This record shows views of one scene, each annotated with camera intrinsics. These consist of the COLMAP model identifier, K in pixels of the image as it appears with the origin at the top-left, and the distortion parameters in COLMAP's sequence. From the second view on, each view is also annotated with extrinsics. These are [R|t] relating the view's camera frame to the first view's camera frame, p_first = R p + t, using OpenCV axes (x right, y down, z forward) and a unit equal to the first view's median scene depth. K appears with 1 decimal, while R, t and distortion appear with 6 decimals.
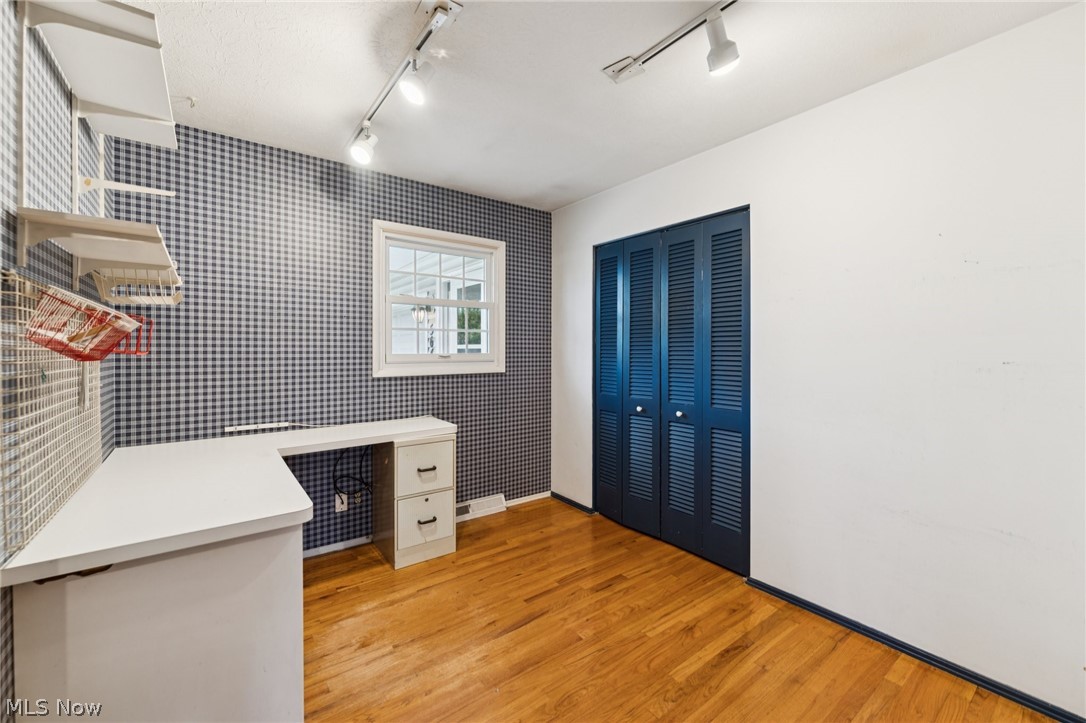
lens RADIAL K [[434.0, 0, 546.2], [0, 434.0, 353.7], [0, 0, 1]] dist [-0.002504, -0.000219]
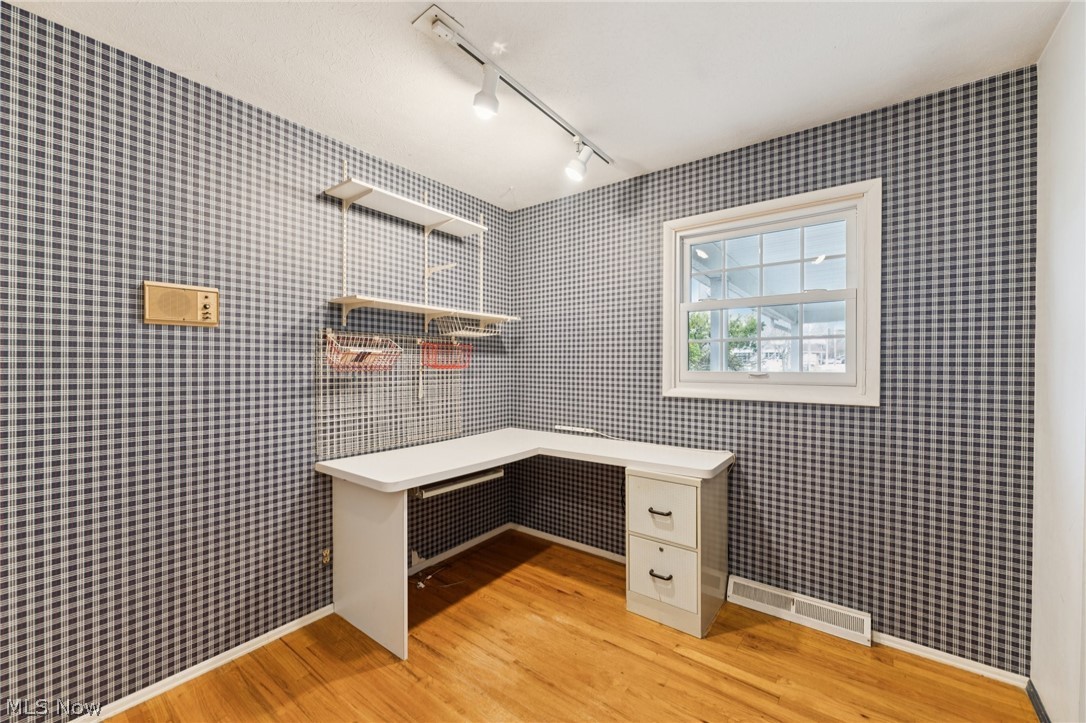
lens RADIAL K [[434.0, 0, 544.5], [0, 434.0, 365.0], [0, 0, 1]] dist [-0.002504, -0.000219]
pose [[0.259452, 0.003821, -0.965748, 0.441270], [-0.009524, 0.999954, 0.001398, -0.010180], [0.965709, 0.008835, 0.259476, 0.550508]]
